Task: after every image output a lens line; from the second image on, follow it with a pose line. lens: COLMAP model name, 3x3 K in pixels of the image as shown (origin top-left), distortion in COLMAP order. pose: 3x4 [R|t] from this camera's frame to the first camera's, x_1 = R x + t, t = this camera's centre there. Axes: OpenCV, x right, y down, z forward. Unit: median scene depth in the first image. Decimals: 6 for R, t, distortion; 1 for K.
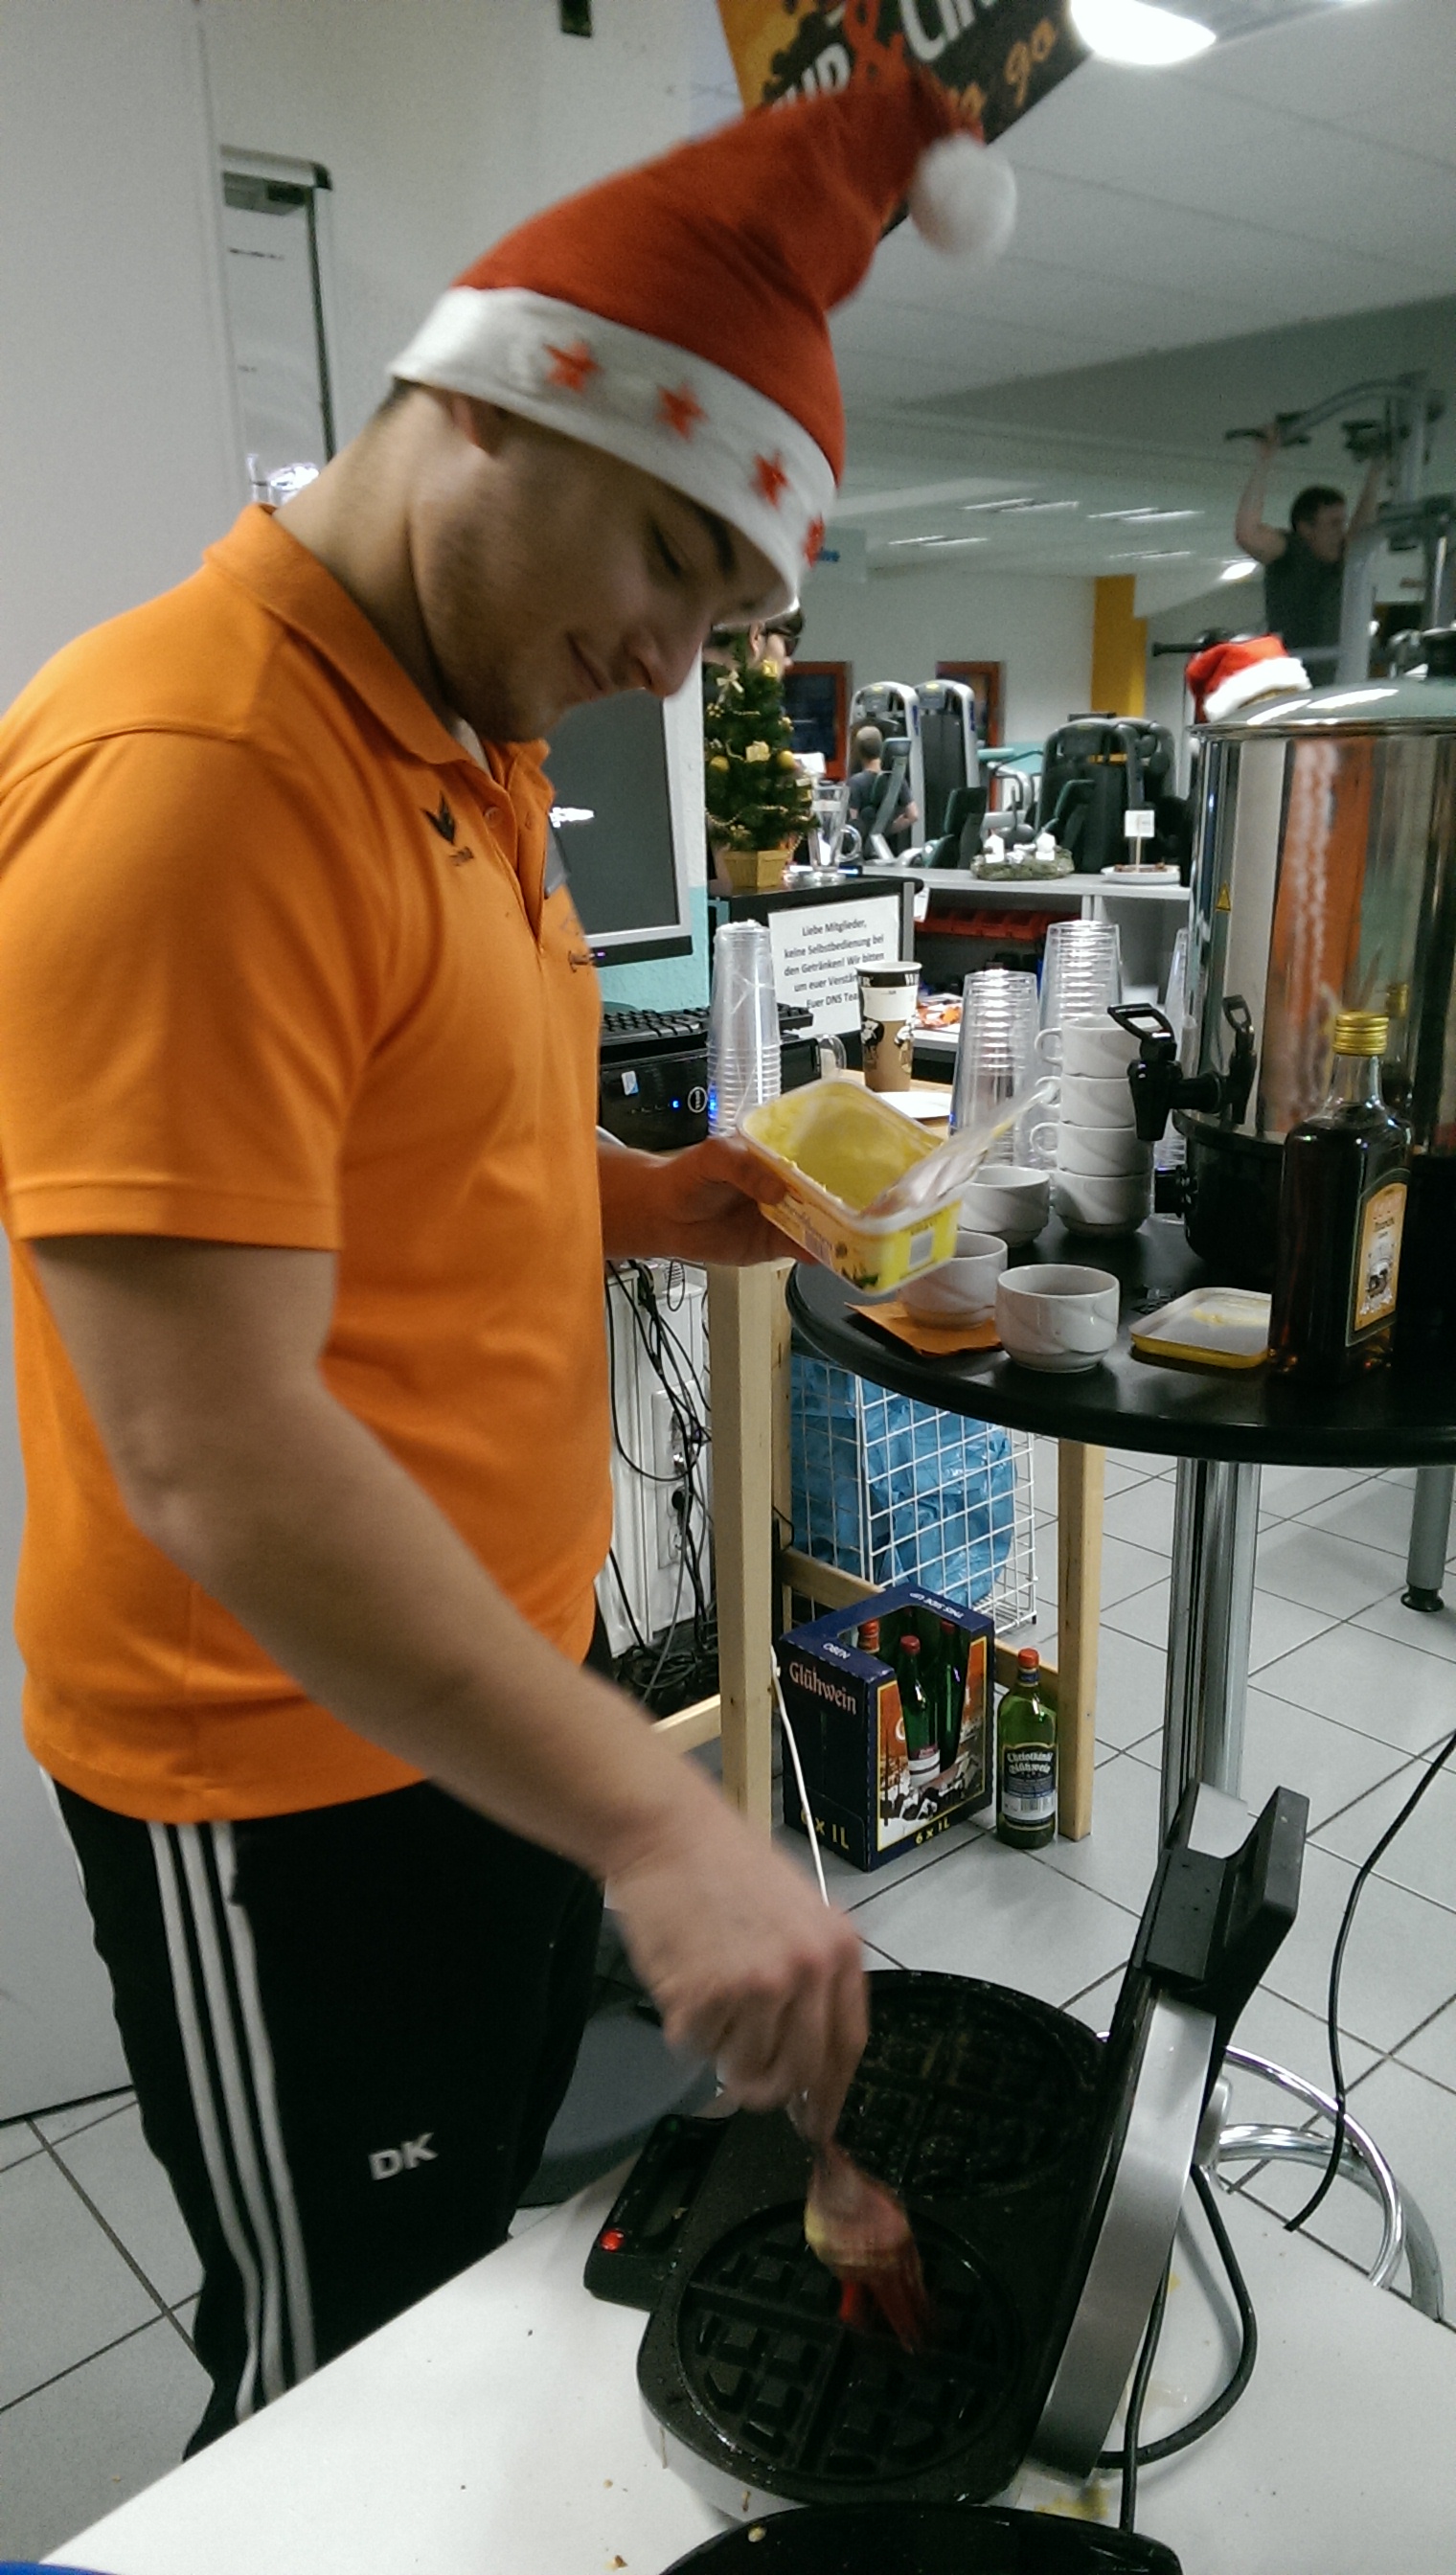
lens RADIAL K [[1814.8, 0, 710.8], [0, 1814.8, 1301.7], [0, 0, 1]] dist [0.083720, -0.121524]
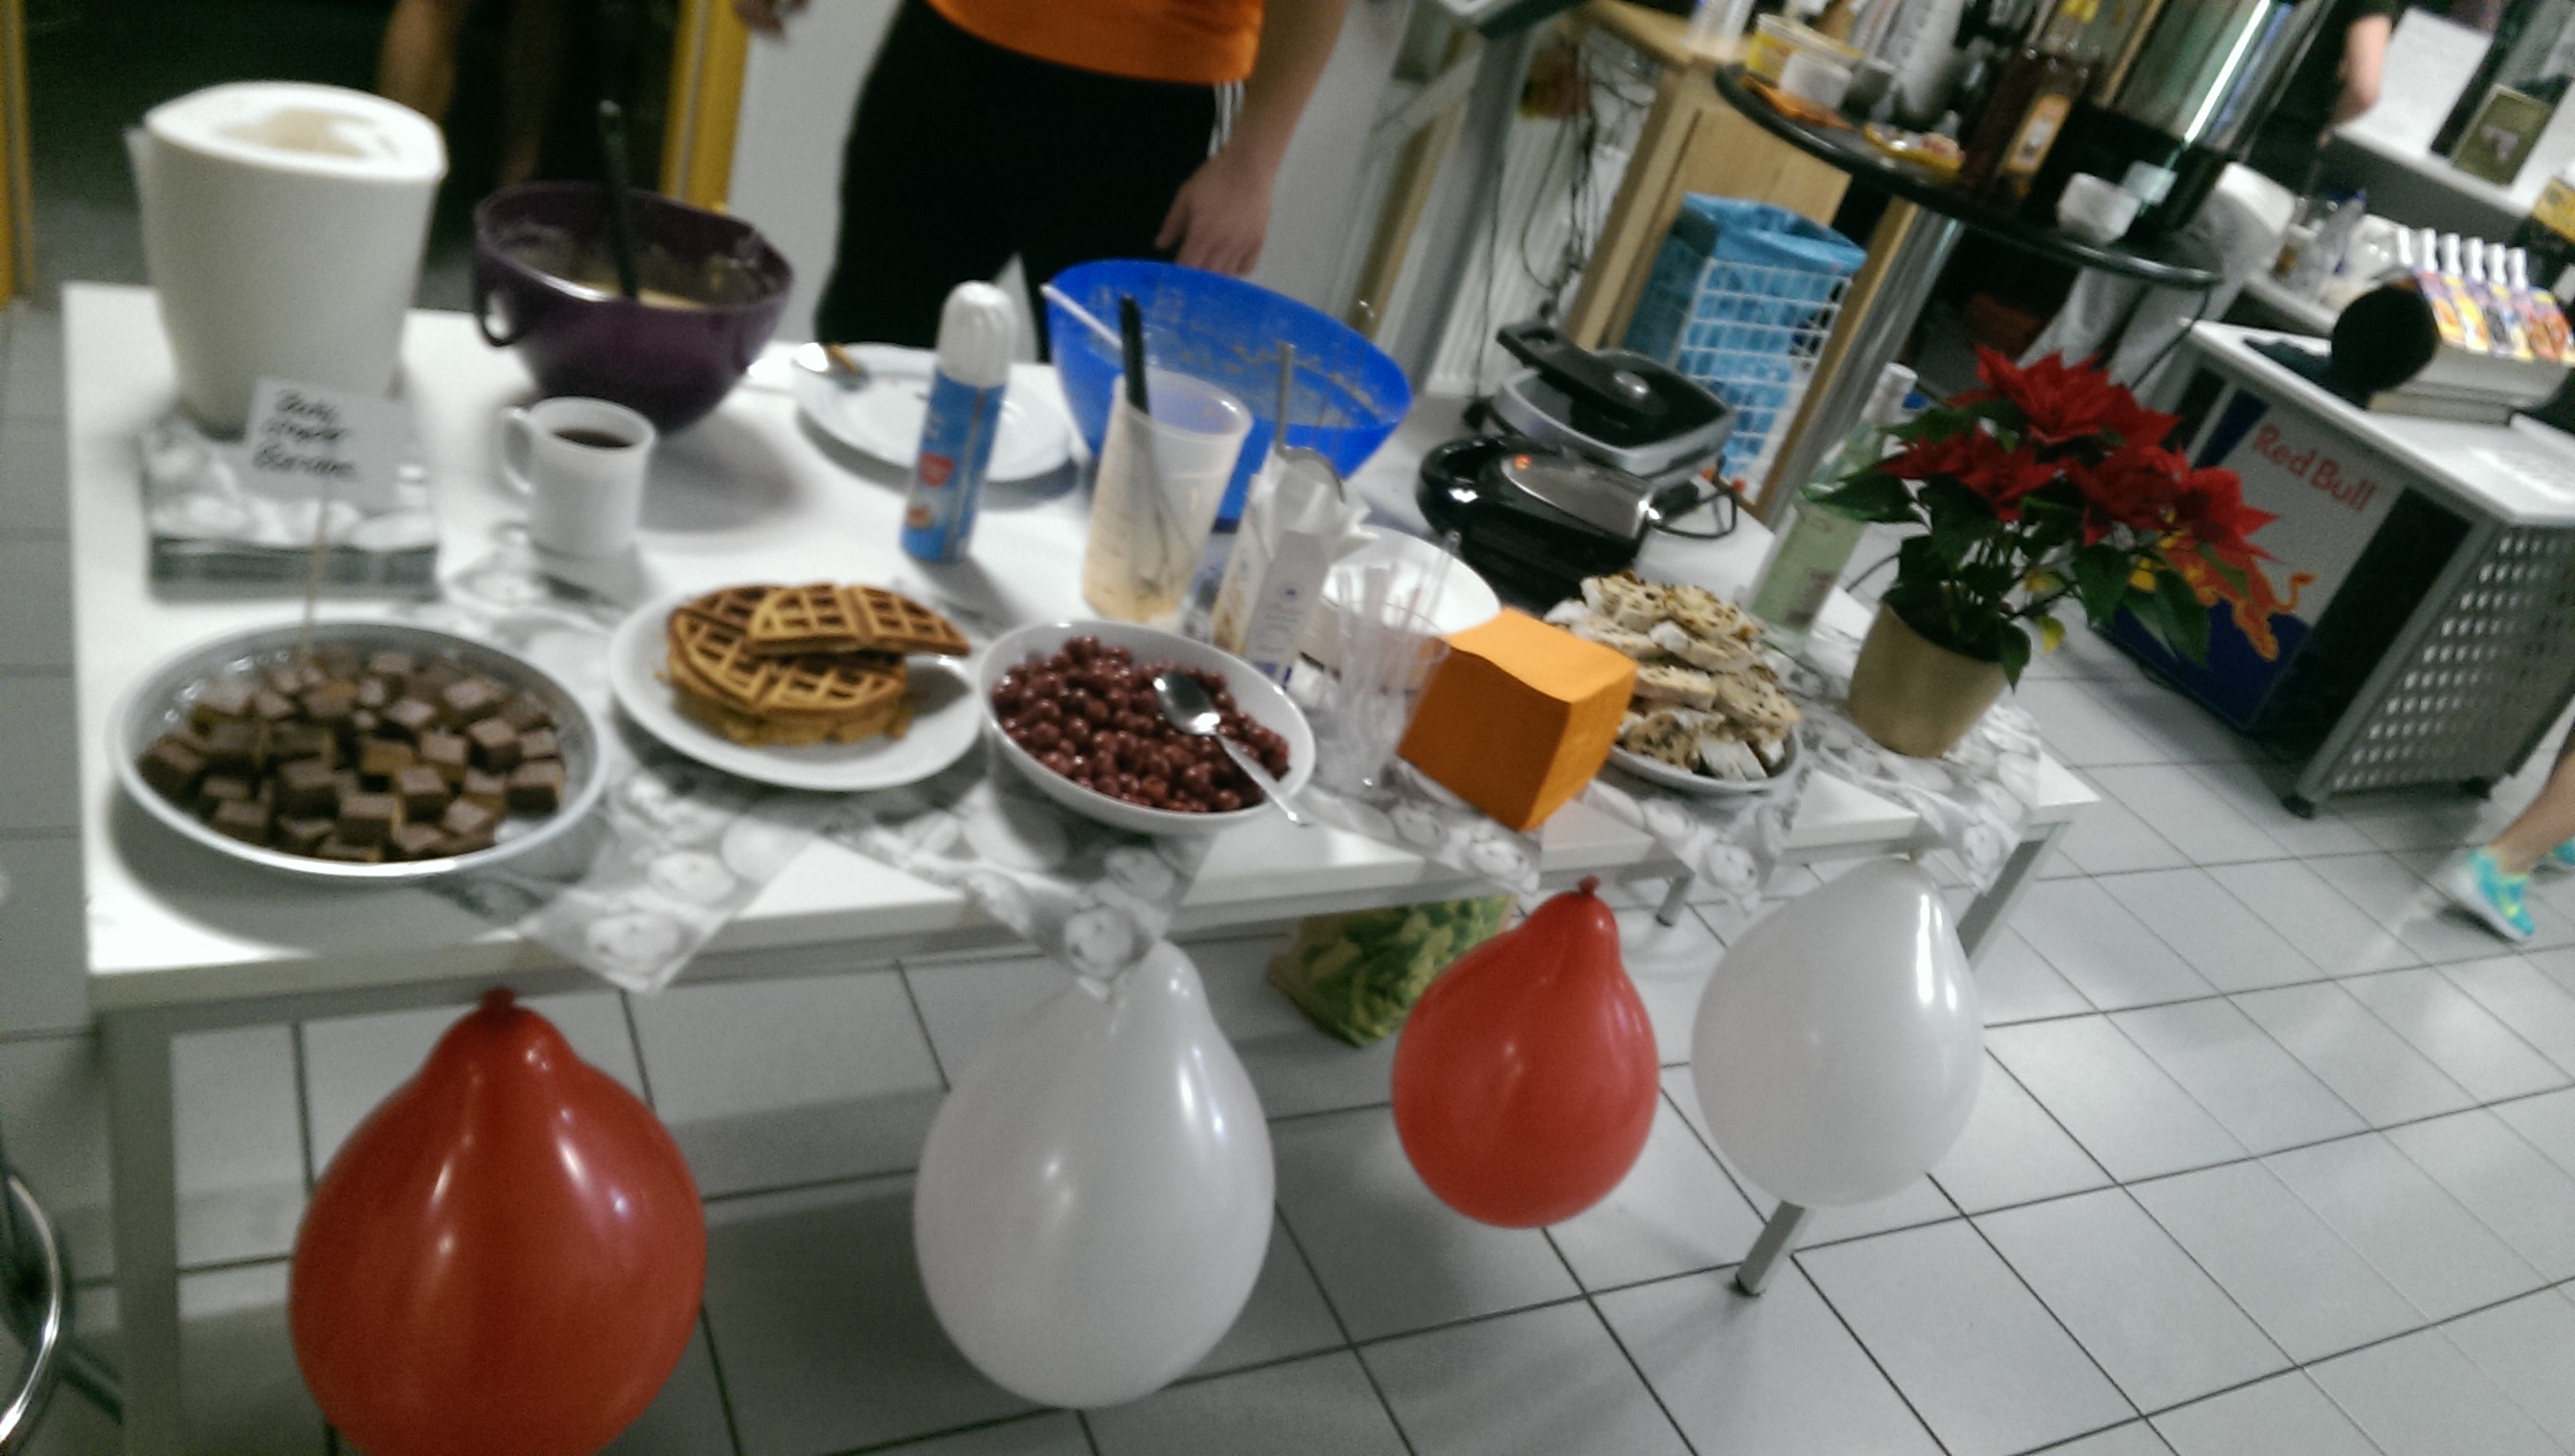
lens RADIAL K [[1859.0, 0, 1325.6], [0, 1859.0, 751.0], [0, 0, 1]] dist [0.078684, -0.125245]
pose [[0.920831, 0.388569, -0.032940, 0.006357], [-0.371668, 0.900063, 0.227484, 0.150119], [0.118041, -0.197231, 0.973225, -0.423737]]
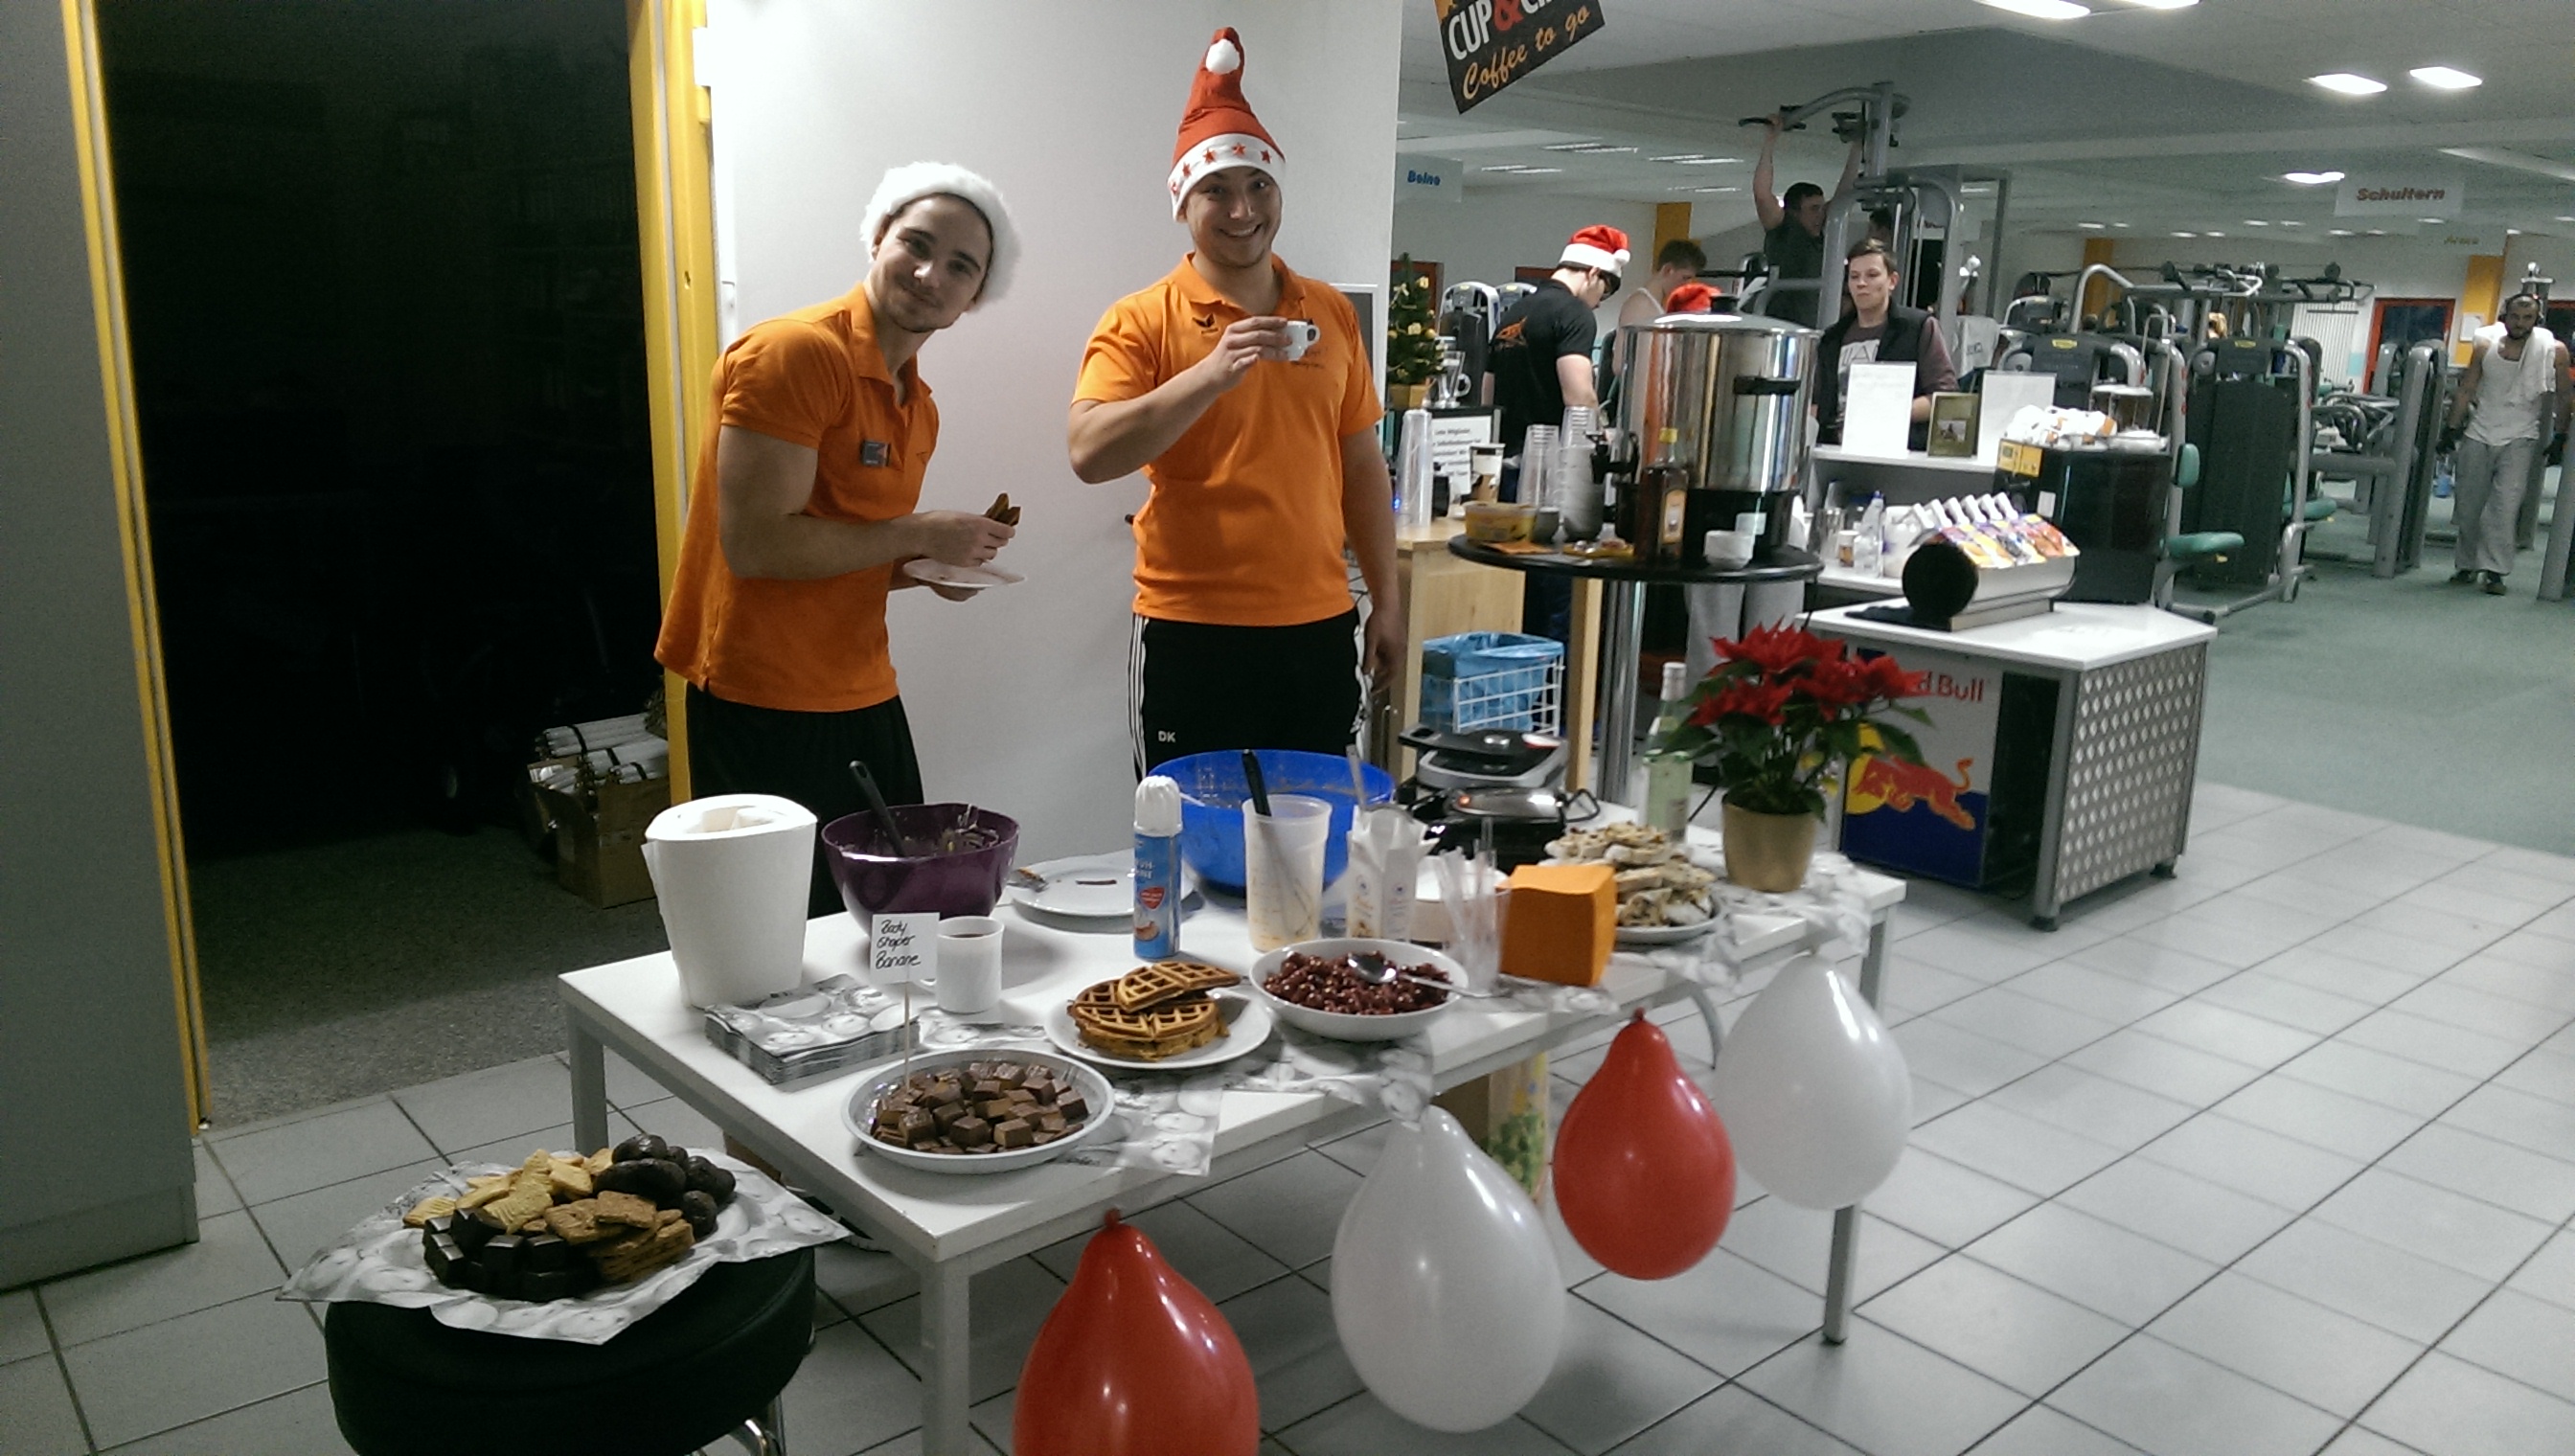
lens RADIAL K [[1814.8, 0, 1301.8], [0, 1814.8, 704.3], [0, 0, 1]] dist [0.083720, -0.121524]
pose [[0.998344, 0.055042, 0.016703, -0.092027], [-0.053297, 0.994400, -0.091263, 0.221454], [-0.021633, 0.090221, 0.995687, -0.699781]]
